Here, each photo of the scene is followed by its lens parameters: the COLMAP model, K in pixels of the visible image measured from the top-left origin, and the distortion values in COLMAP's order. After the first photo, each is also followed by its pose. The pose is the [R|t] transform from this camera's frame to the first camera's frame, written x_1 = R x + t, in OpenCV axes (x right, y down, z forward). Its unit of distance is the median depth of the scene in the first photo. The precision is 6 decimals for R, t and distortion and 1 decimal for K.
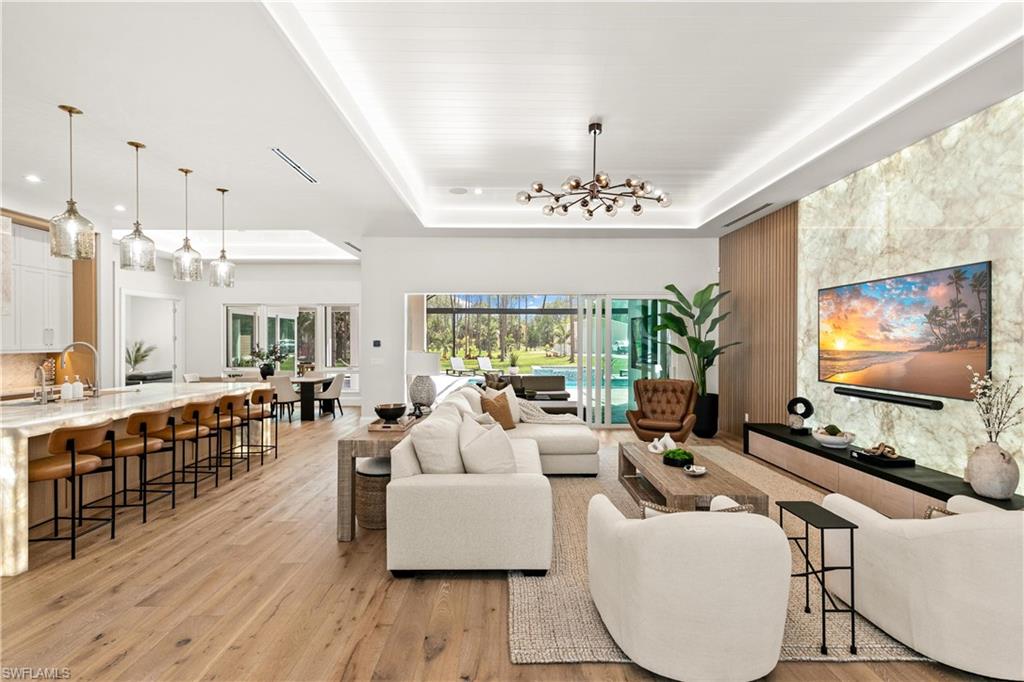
lens RADIAL K [[458.9, 0, 513.3], [0, 458.9, 341.9], [0, 0, 1]] dist [0.007155, 0.000290]
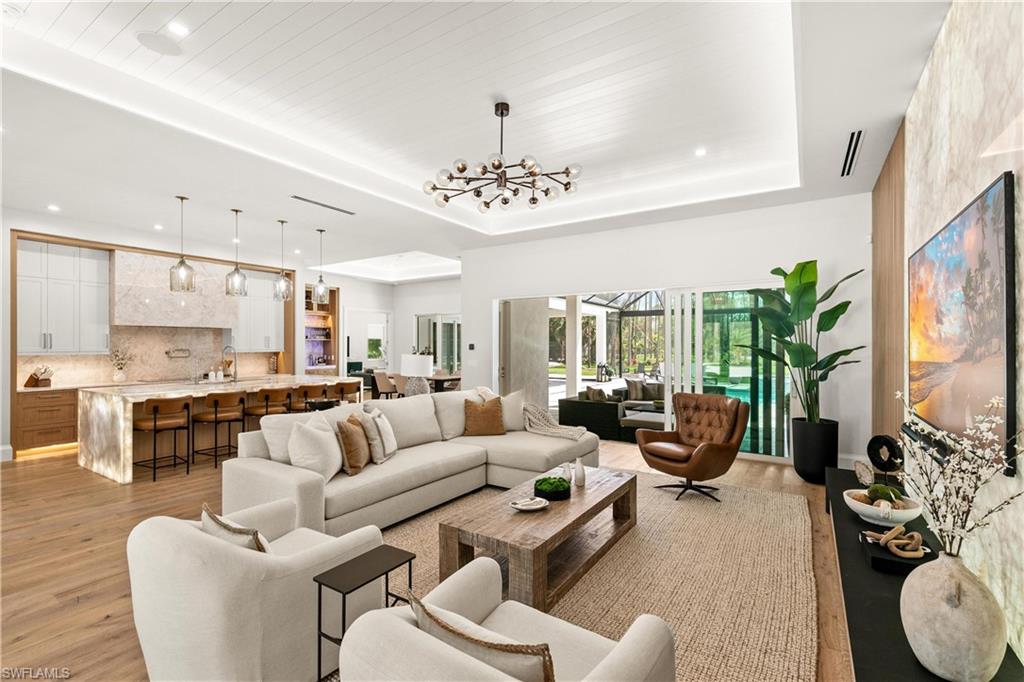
lens RADIAL K [[458.9, 0, 513.3], [0, 458.9, 341.9], [0, 0, 1]] dist [0.007155, 0.000290]
pose [[0.831468, -0.003431, -0.555562, 0.683492], [-0.000697, 0.999974, -0.007219, -0.000311], [0.555573, 0.006389, 0.831444, 0.259240]]
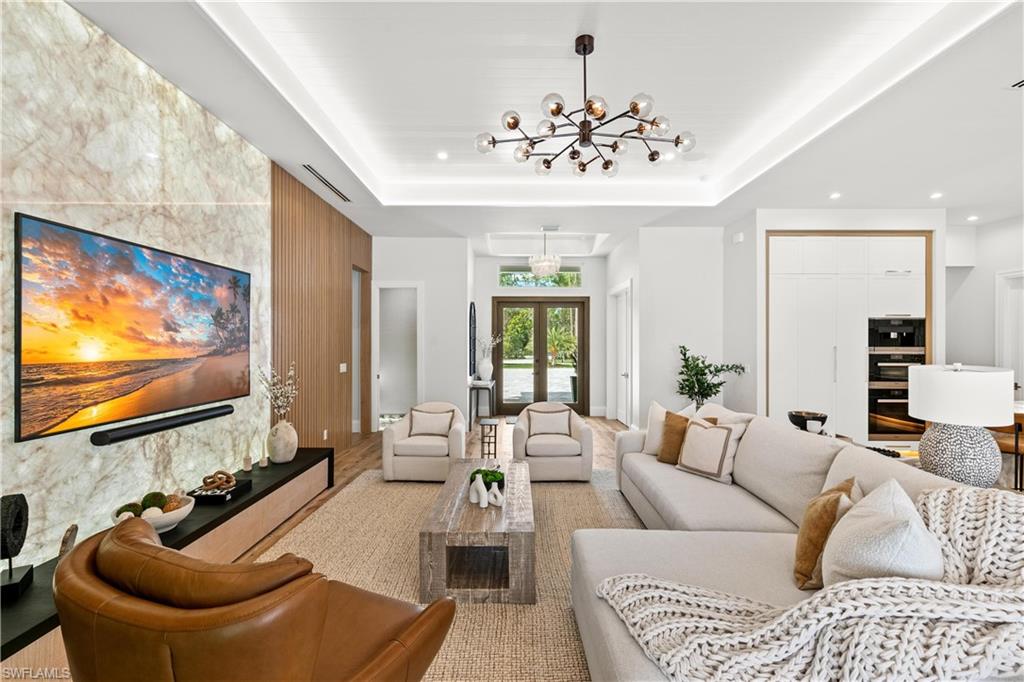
lens RADIAL K [[458.9, 0, 513.3], [0, 458.9, 341.9], [0, 0, 1]] dist [0.007155, 0.000290]
pose [[-0.999937, -0.001482, 0.011087, 0.274669], [-0.001481, 0.999999, 0.000083, -0.002660], [-0.011087, 0.000067, -0.999939, 1.683306]]
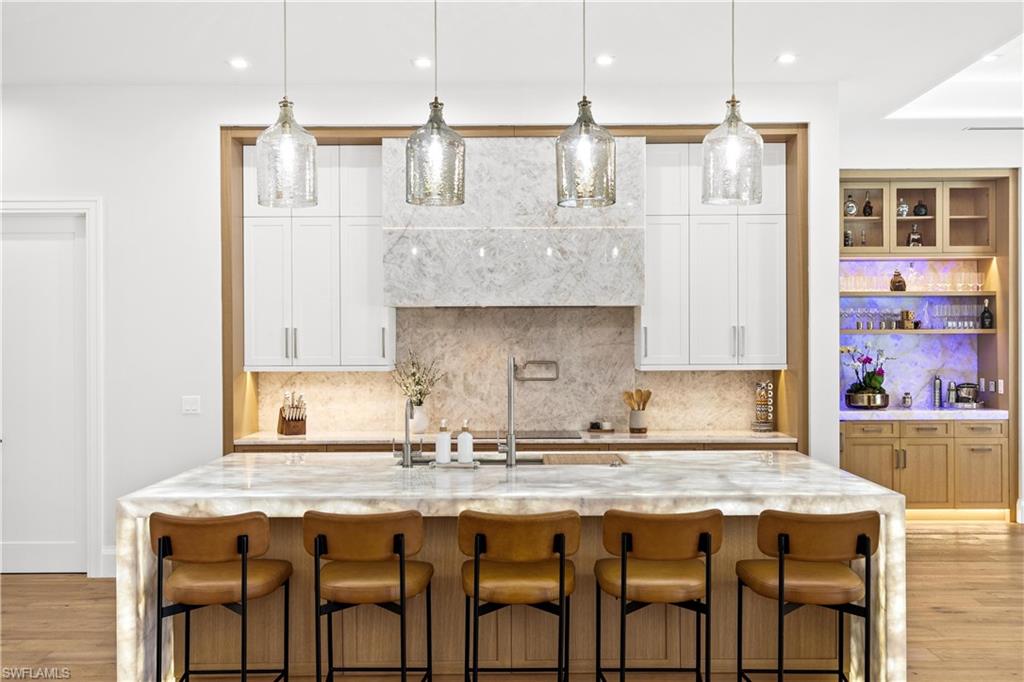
lens RADIAL K [[946.5, 0, 512.0], [0, 946.5, 341.0], [0, 0, 1]] dist [0.005400, 0.011860]
pose [[-0.023858, 0.002208, -0.999713, 0.124115], [0.001746, 0.999996, 0.002167, -0.018640], [0.999714, -0.001693, -0.023862, 1.034900]]
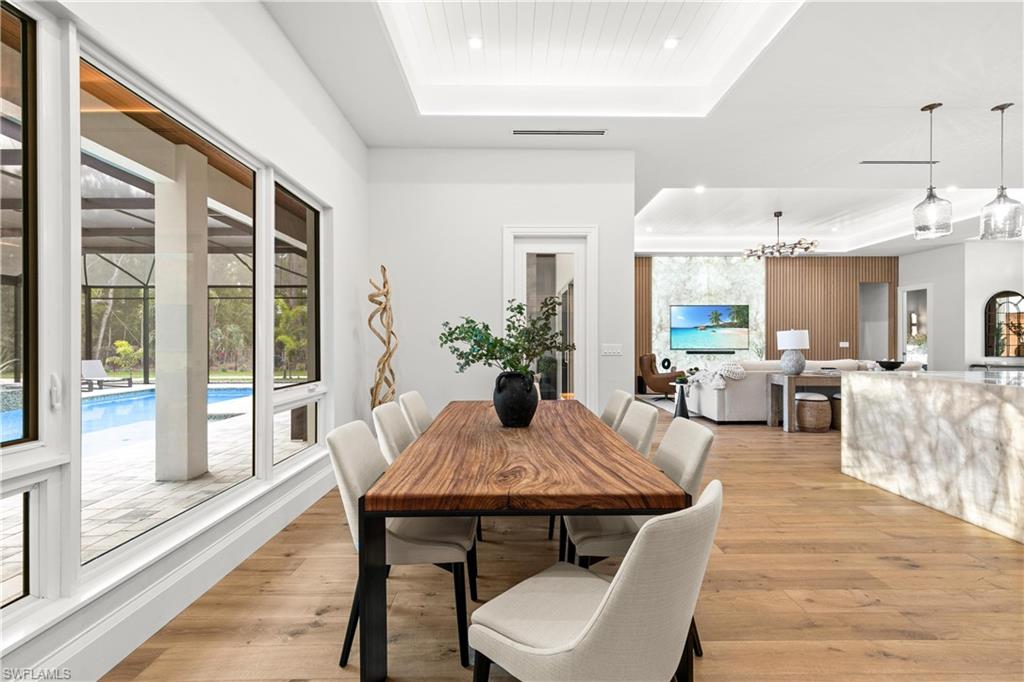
lens RADIAL K [[458.9, 0, 513.3], [0, 458.9, 341.9], [0, 0, 1]] dist [0.007155, 0.000290]
pose [[0.005975, -0.000094, 0.999982, -1.685525], [0.004373, 0.999990, 0.000068, 0.056211], [-0.999973, 0.004372, 0.005975, 2.038509]]
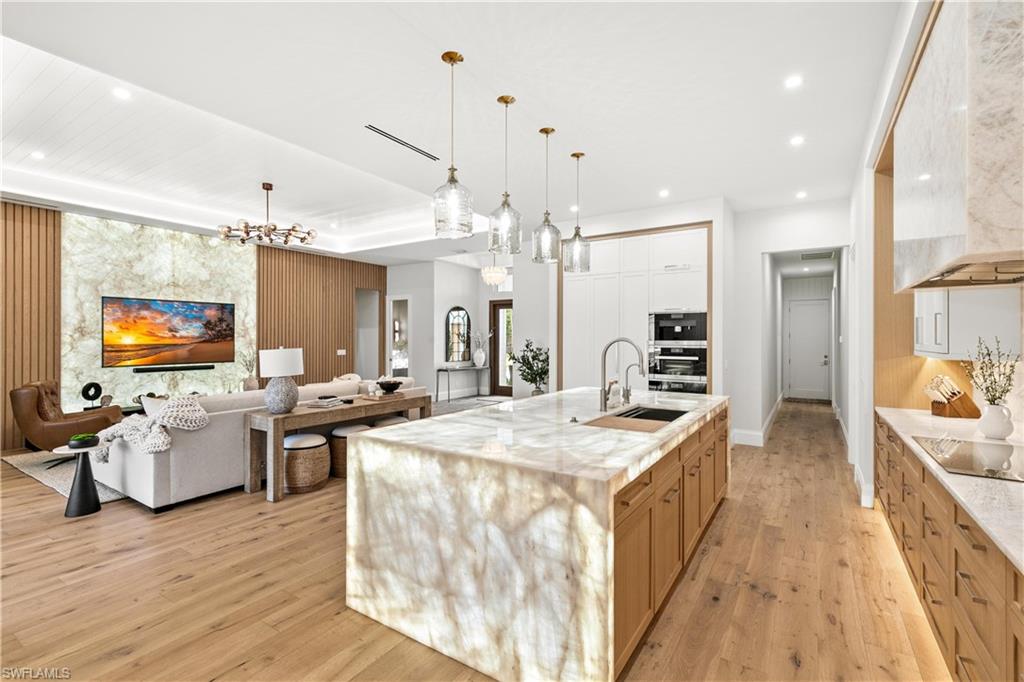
lens RADIAL K [[460.8, 0, 511.8], [0, 460.8, 336.4], [0, 0, 1]] dist [0.004959, 0.000314]
pose [[-0.828929, 0.000350, 0.559354, -1.214202], [0.000298, 1.000000, -0.000184, -0.001391], [-0.559354, 0.000015, -0.828929, 1.723145]]
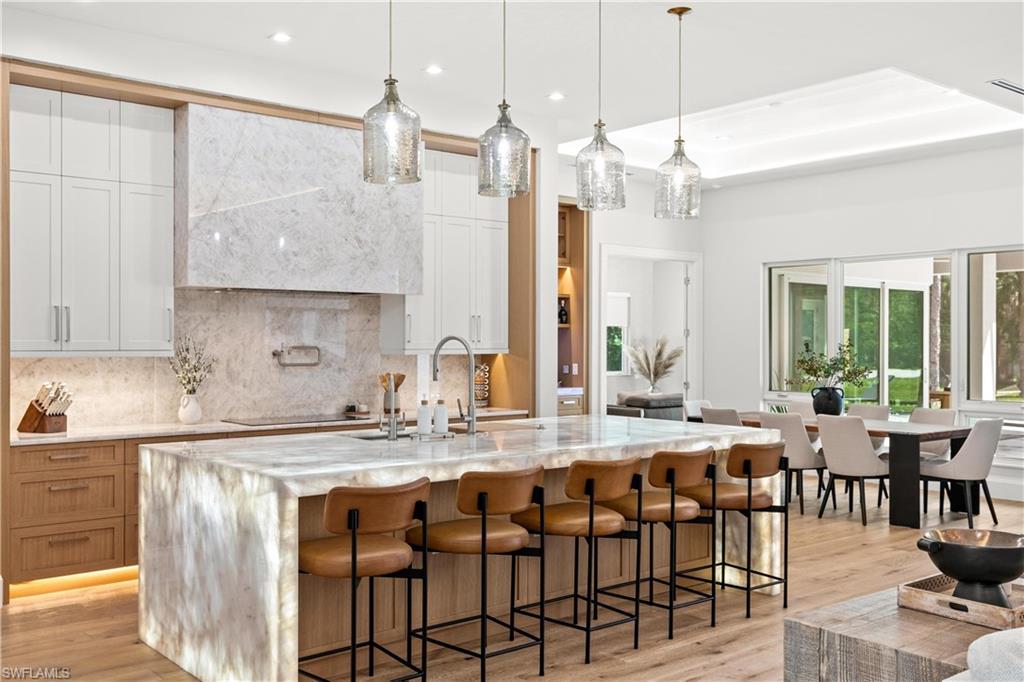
lens RADIAL K [[975.3, 0, 509.5], [0, 975.3, 341.2], [0, 0, 1]] dist [0.007869, 0.004997]
pose [[0.628636, 0.001269, -0.777699, 0.037105], [-0.003758, 0.999992, -0.001406, 0.009696], [0.777691, 0.003807, 0.628636, 0.300979]]
